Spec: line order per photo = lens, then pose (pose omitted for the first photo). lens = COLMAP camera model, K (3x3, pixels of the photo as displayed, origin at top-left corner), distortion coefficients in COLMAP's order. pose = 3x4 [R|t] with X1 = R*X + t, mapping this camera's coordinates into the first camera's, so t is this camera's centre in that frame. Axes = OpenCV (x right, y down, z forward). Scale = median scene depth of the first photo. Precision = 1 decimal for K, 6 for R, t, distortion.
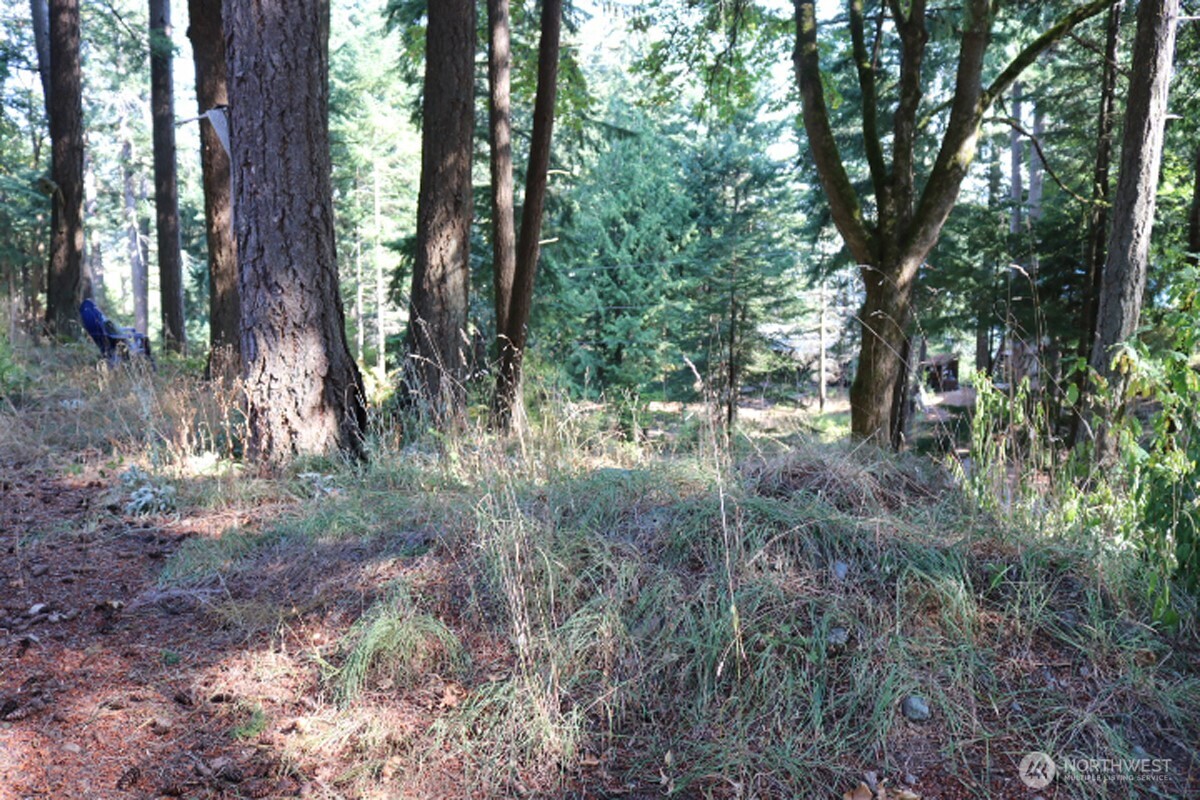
lens RADIAL K [[986.1, 0, 597.3], [0, 986.1, 417.5], [0, 0, 1]] dist [-0.146584, 0.102198]
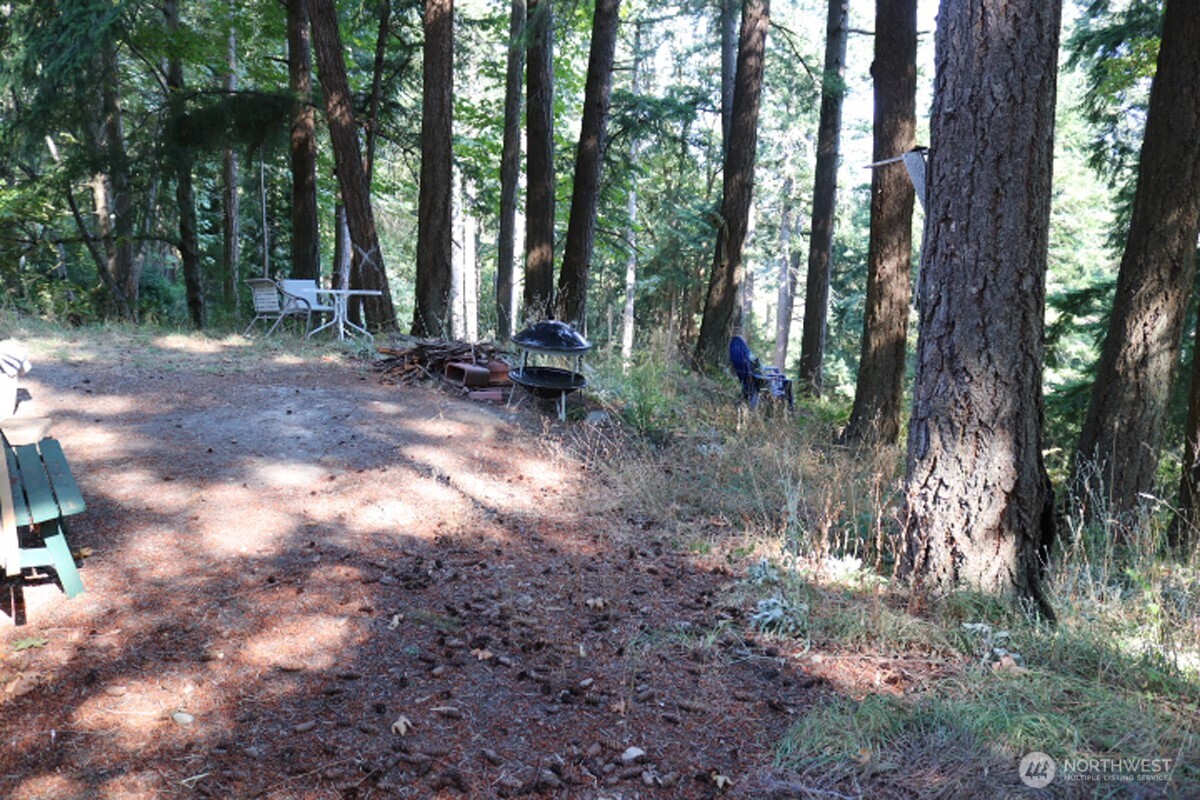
lens RADIAL K [[986.1, 0, 605.3], [0, 986.1, 402.4], [0, 0, 1]] dist [-0.146584, 0.102198]
pose [[0.811771, 0.120316, -0.571447, -0.062022], [-0.150575, 0.988582, -0.005759, -0.034266], [0.564229, 0.090721, 0.820619, 0.099112]]
